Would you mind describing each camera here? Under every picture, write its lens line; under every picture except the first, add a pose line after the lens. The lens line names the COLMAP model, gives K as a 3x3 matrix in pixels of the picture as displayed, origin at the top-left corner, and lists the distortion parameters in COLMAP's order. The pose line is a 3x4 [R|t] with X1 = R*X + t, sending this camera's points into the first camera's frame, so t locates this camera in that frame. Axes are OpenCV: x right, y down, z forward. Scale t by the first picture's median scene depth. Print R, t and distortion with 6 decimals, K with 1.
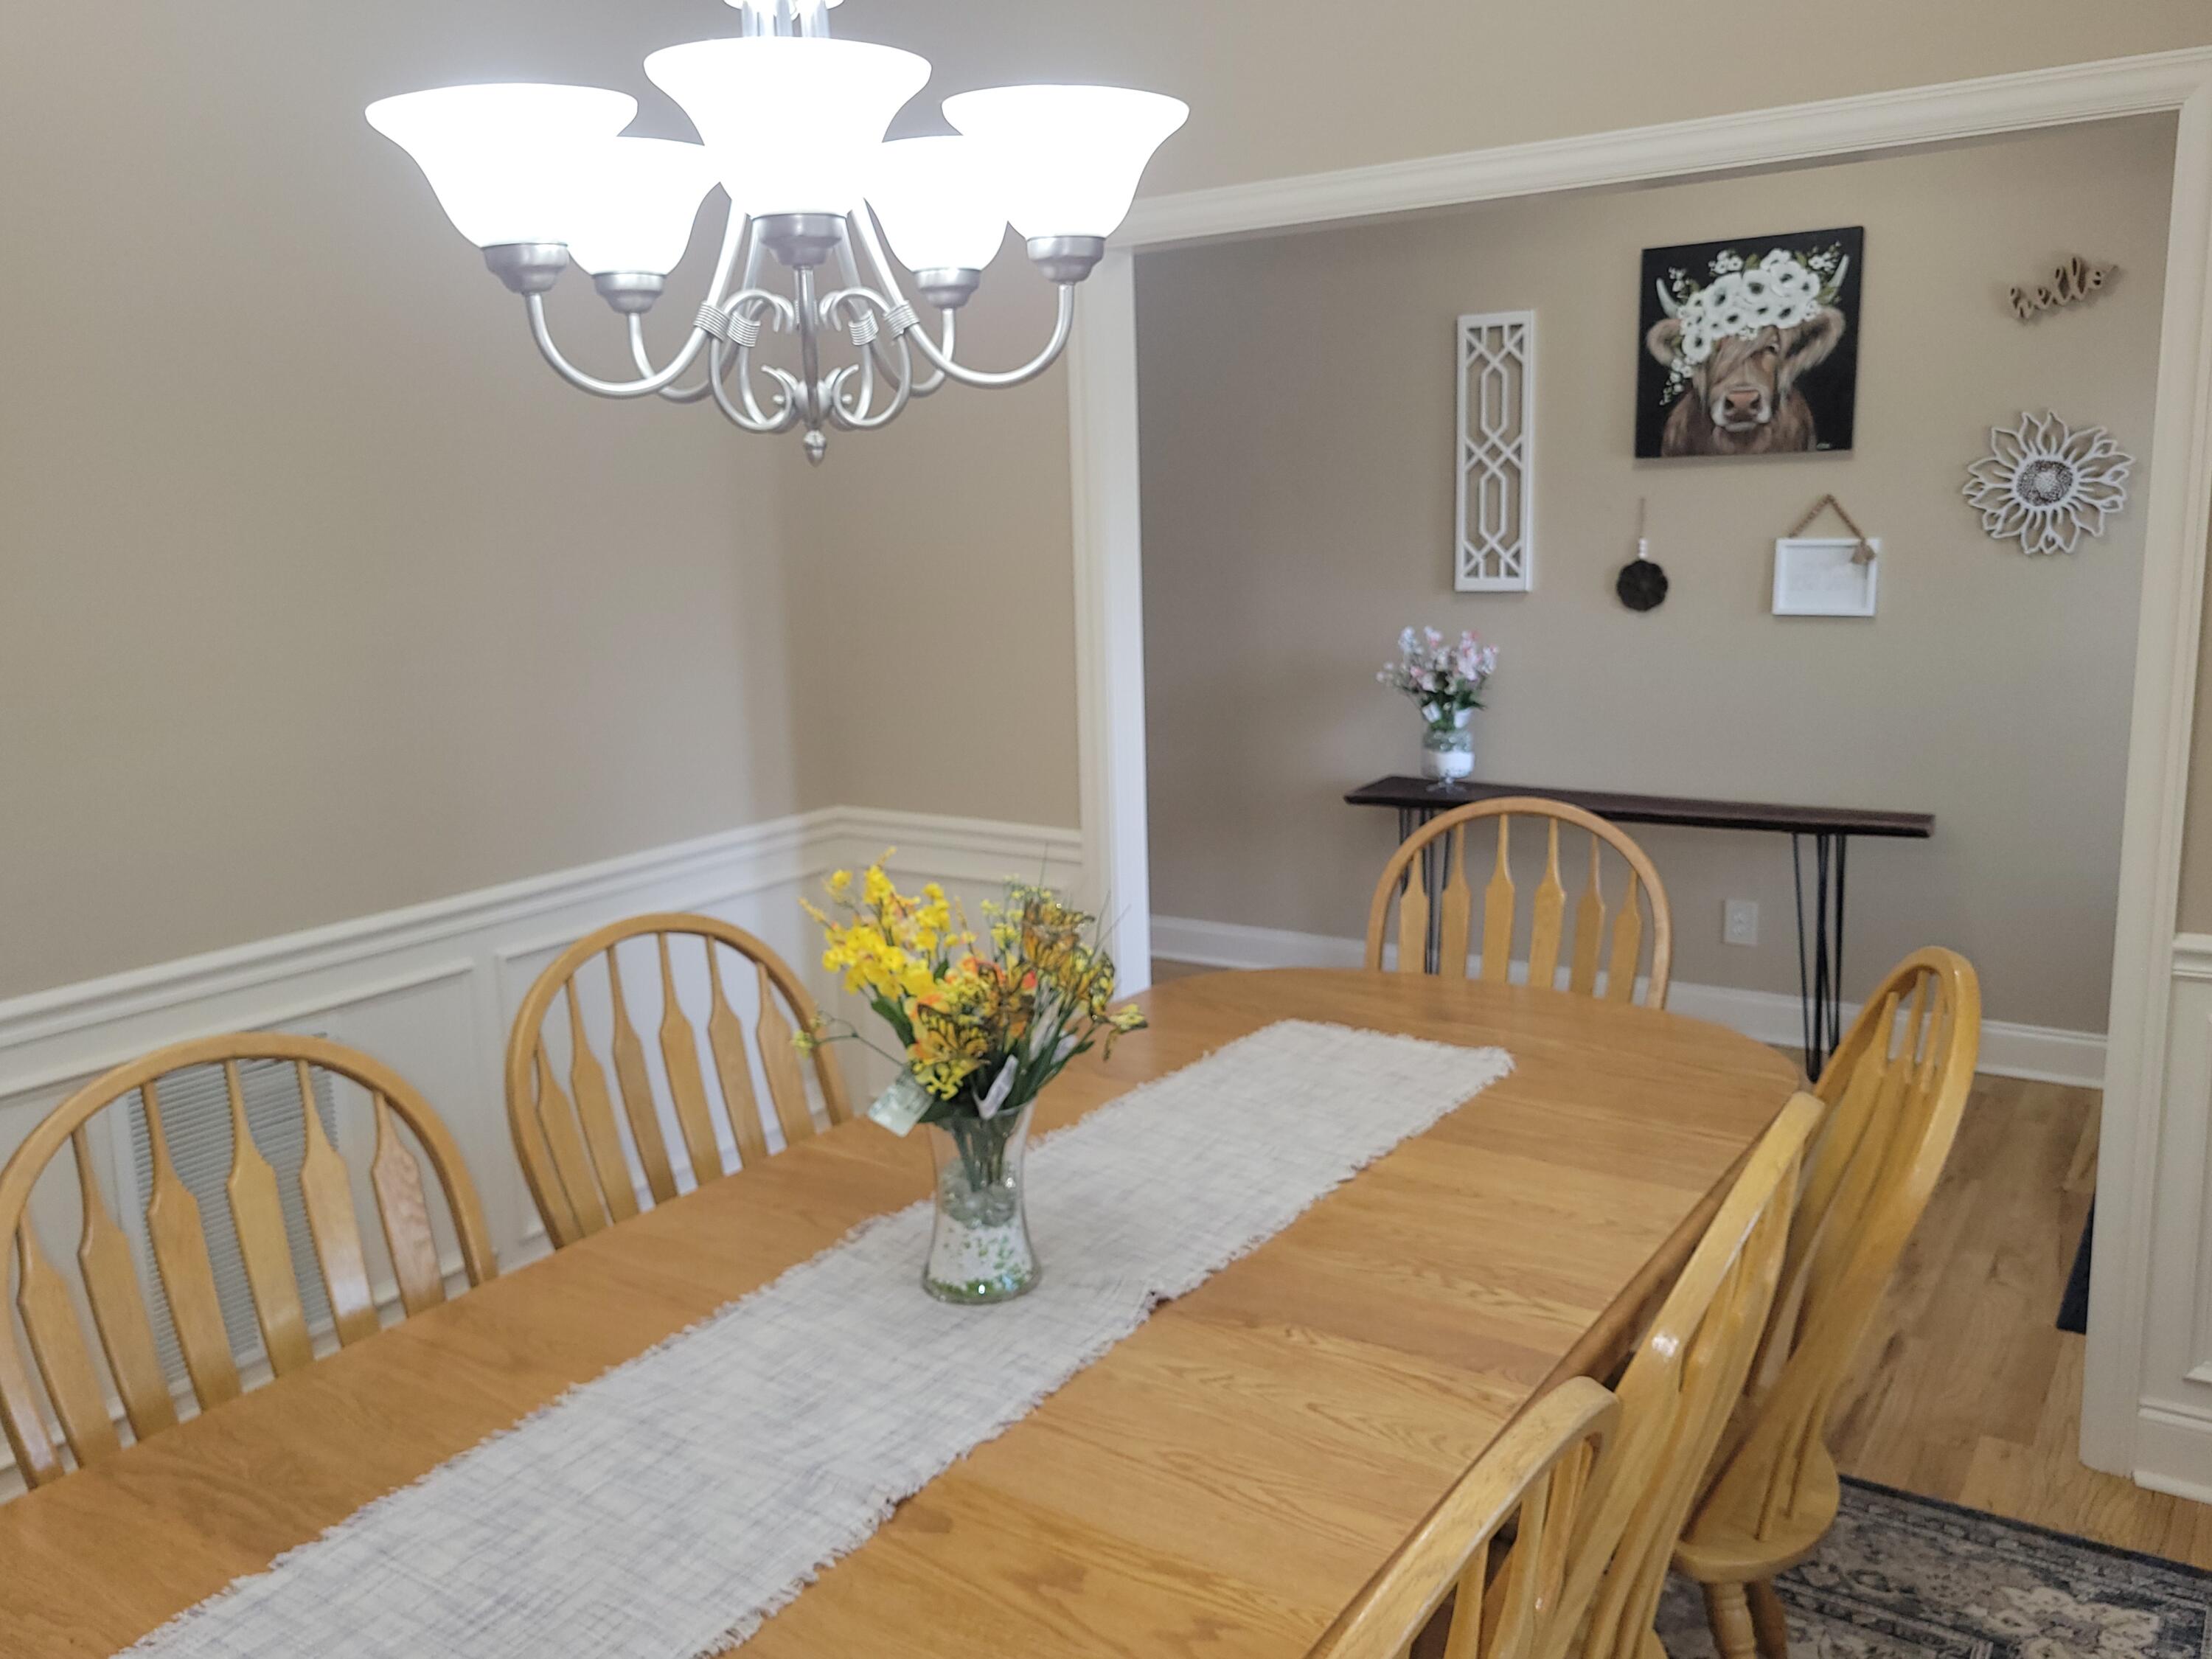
lens RADIAL K [[1707.5, 0, 1096.1], [0, 1707.5, 826.6], [0, 0, 1]] dist [0.016696, -0.006475]
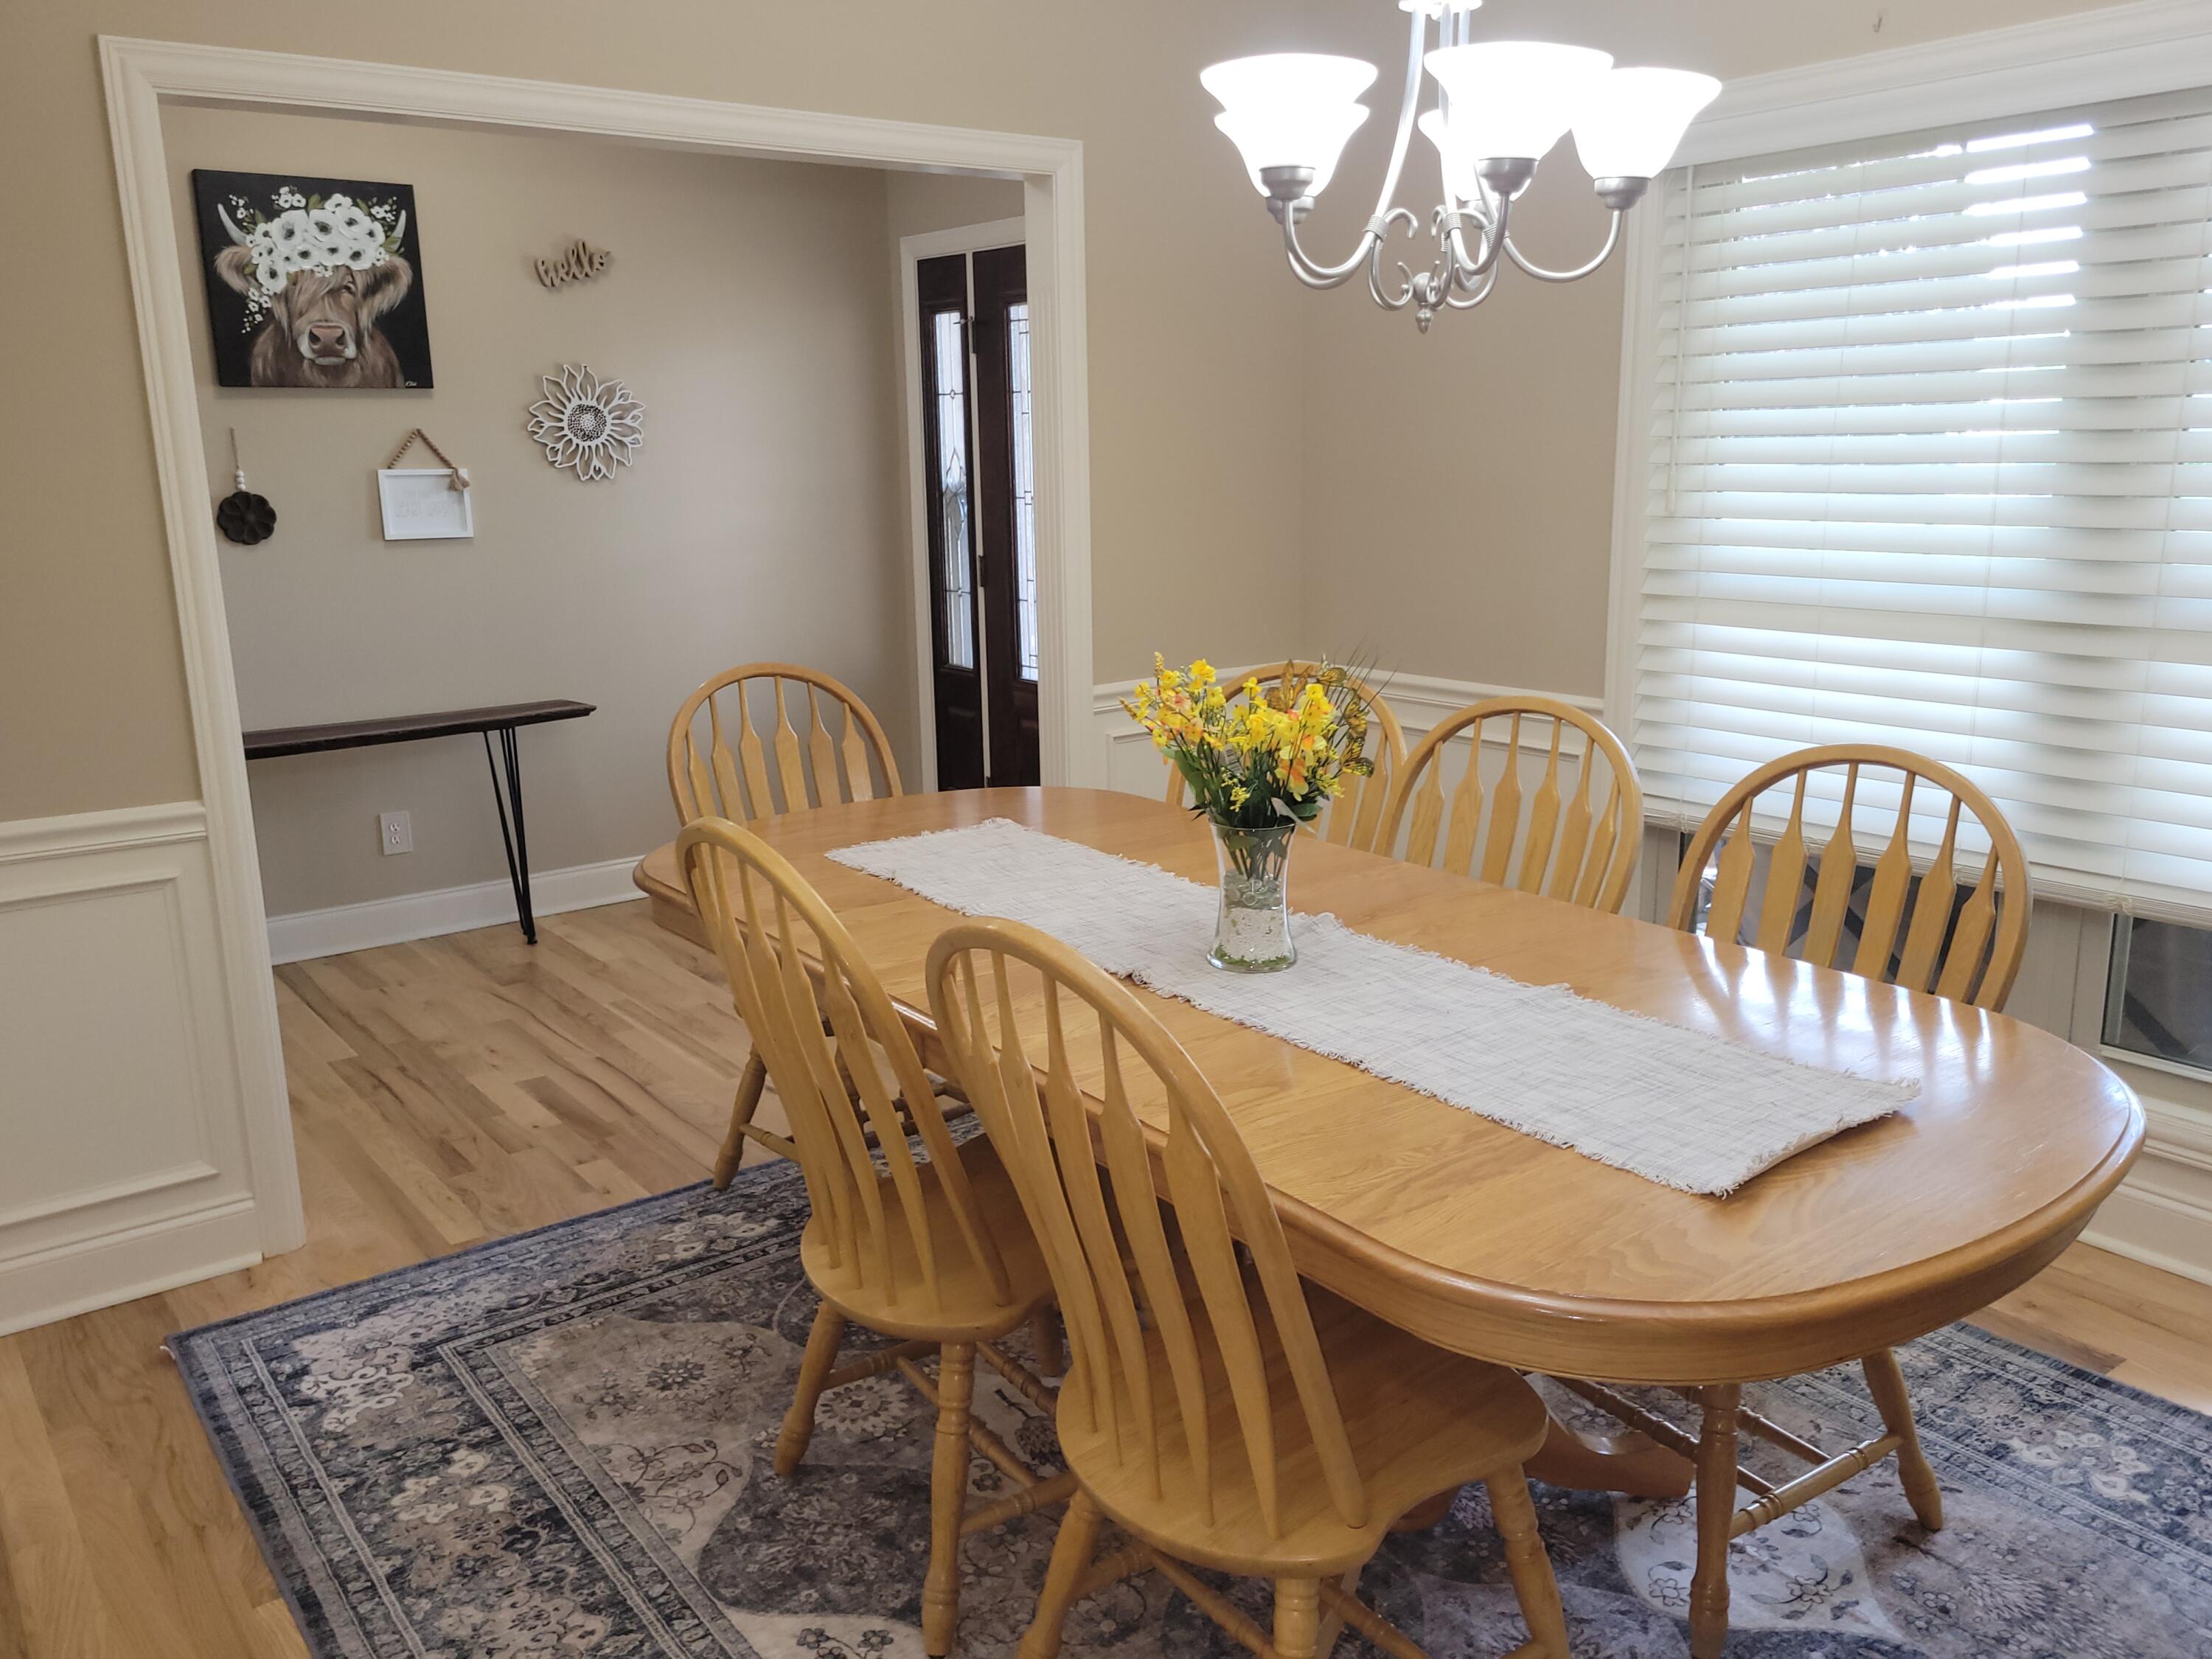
lens RADIAL K [[1707.5, 0, 1092.4], [0, 1707.5, 829.8], [0, 0, 1]] dist [0.016696, -0.006475]
pose [[0.335839, -0.189654, 0.922629, -0.493688], [0.178101, 0.974636, 0.135515, -0.014359], [-0.924928, 0.118810, 0.361099, 0.231381]]
